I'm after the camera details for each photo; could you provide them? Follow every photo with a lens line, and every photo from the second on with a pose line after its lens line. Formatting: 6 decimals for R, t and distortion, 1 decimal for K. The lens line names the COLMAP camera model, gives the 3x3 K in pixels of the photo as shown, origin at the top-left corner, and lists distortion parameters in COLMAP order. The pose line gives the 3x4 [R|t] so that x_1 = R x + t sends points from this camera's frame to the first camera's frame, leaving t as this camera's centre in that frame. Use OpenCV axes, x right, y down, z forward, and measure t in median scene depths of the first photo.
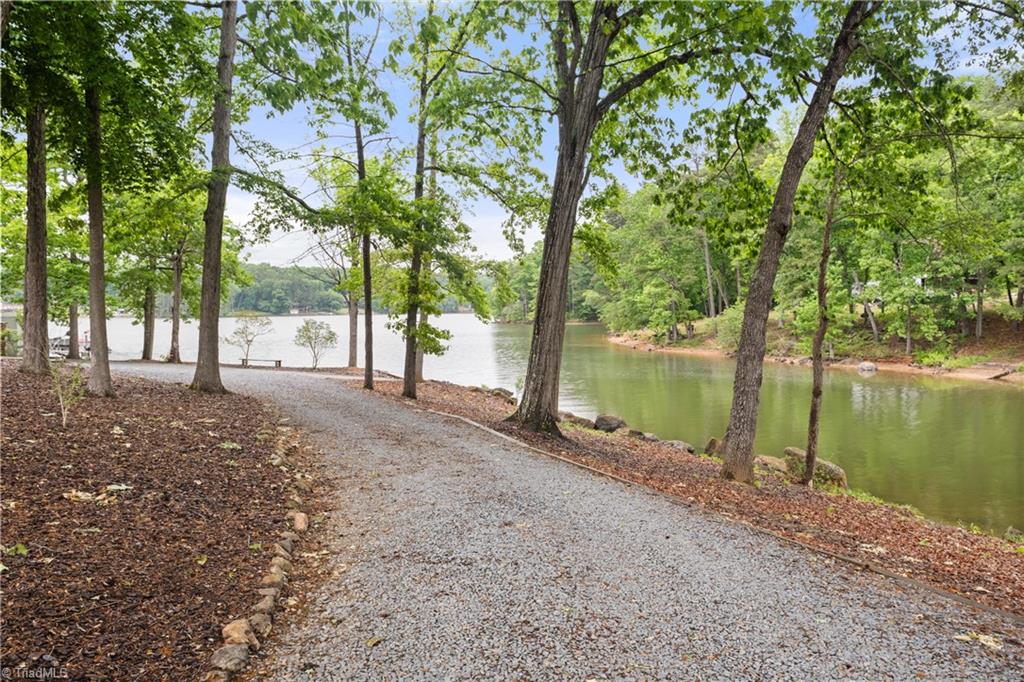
lens RADIAL K [[737.6, 0, 512.0], [0, 737.6, 341.0], [0, 0, 1]] dist [-0.003353, -0.003699]
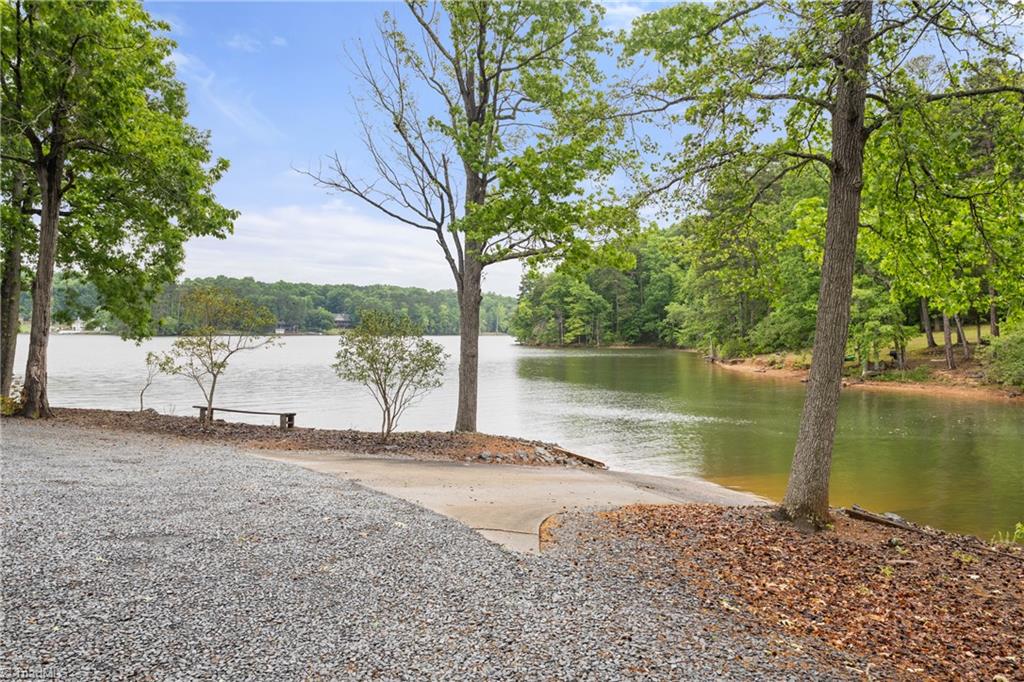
lens RADIAL K [[770.8, 0, 512.0], [0, 770.8, 341.0], [0, 0, 1]] dist [-0.023884, -0.000847]
pose [[0.999873, 0.013164, 0.008952, -0.044755], [-0.012860, 0.999366, -0.033192, -0.000260], [-0.009383, 0.033073, 0.999409, 0.130041]]
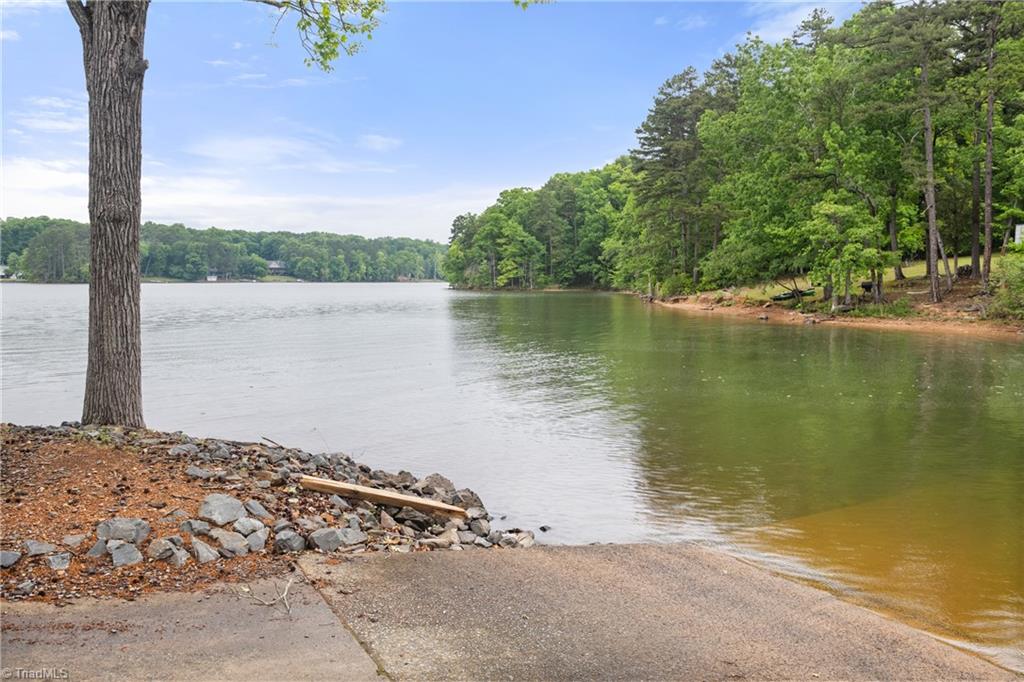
lens RADIAL K [[737.6, 0, 512.0], [0, 737.6, 341.0], [0, 0, 1]] dist [-0.003353, -0.003699]
pose [[0.995980, 0.000522, 0.089578, -0.034029], [-0.003860, 0.999304, 0.037090, 0.002624], [-0.089496, -0.037286, 0.995289, 0.188846]]
